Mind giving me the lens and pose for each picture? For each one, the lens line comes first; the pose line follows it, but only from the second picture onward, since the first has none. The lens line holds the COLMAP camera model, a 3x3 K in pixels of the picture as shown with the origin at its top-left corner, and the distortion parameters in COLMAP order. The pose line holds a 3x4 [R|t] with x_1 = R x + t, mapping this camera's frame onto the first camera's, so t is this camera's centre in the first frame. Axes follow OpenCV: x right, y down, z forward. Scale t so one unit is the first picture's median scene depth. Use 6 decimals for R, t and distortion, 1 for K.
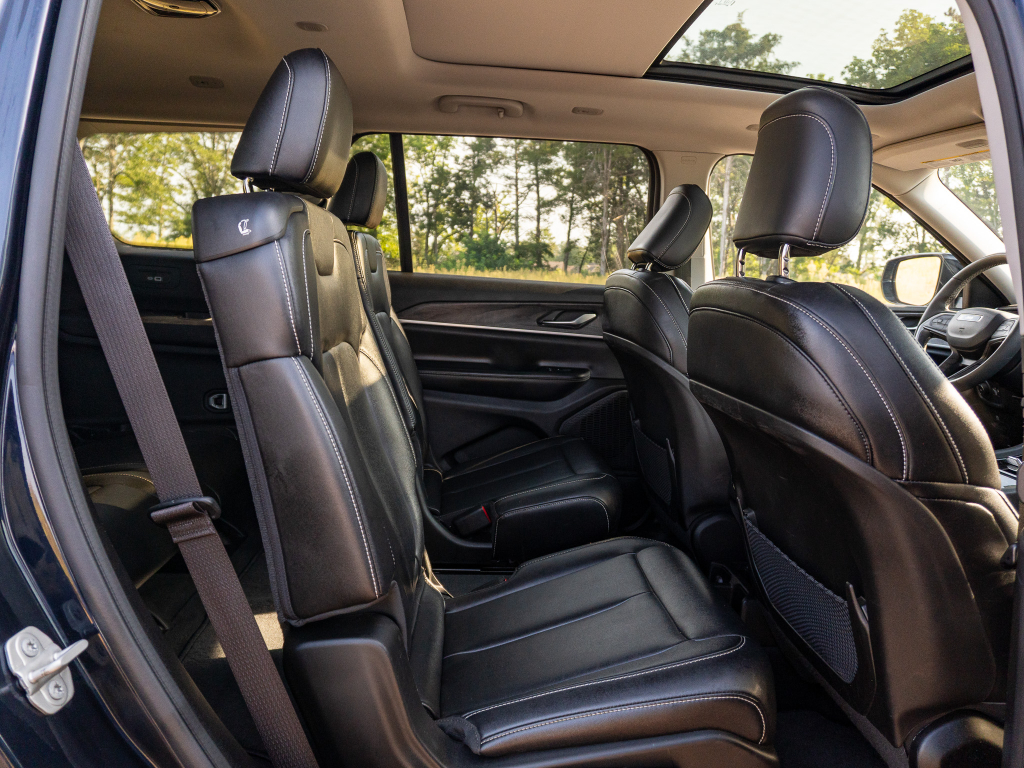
lens RADIAL K [[773.8, 0, 515.9], [0, 773.8, 386.9], [0, 0, 1]] dist [-0.029482, 0.012842]
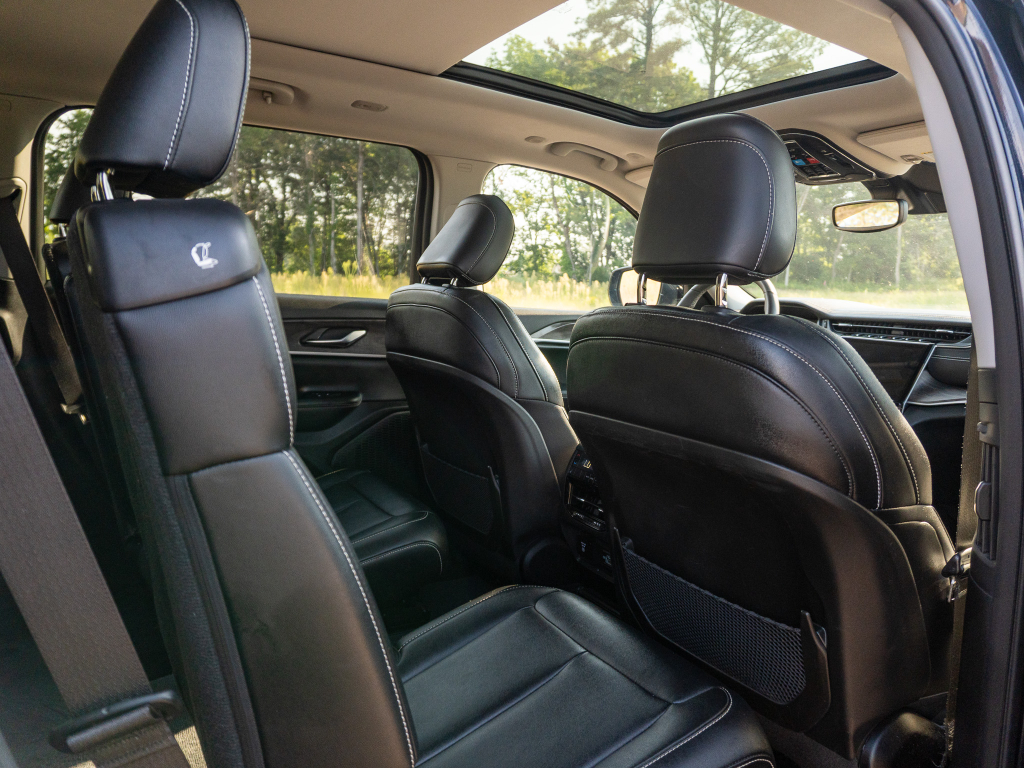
lens RADIAL K [[773.8, 0, 514.8], [0, 773.8, 383.5], [0, 0, 1]] dist [-0.029482, 0.012842]
pose [[0.894197, -0.058606, 0.443821, -0.169794], [0.058876, 0.998178, 0.013187, -0.039576], [-0.443785, 0.014339, 0.896018, 0.132403]]
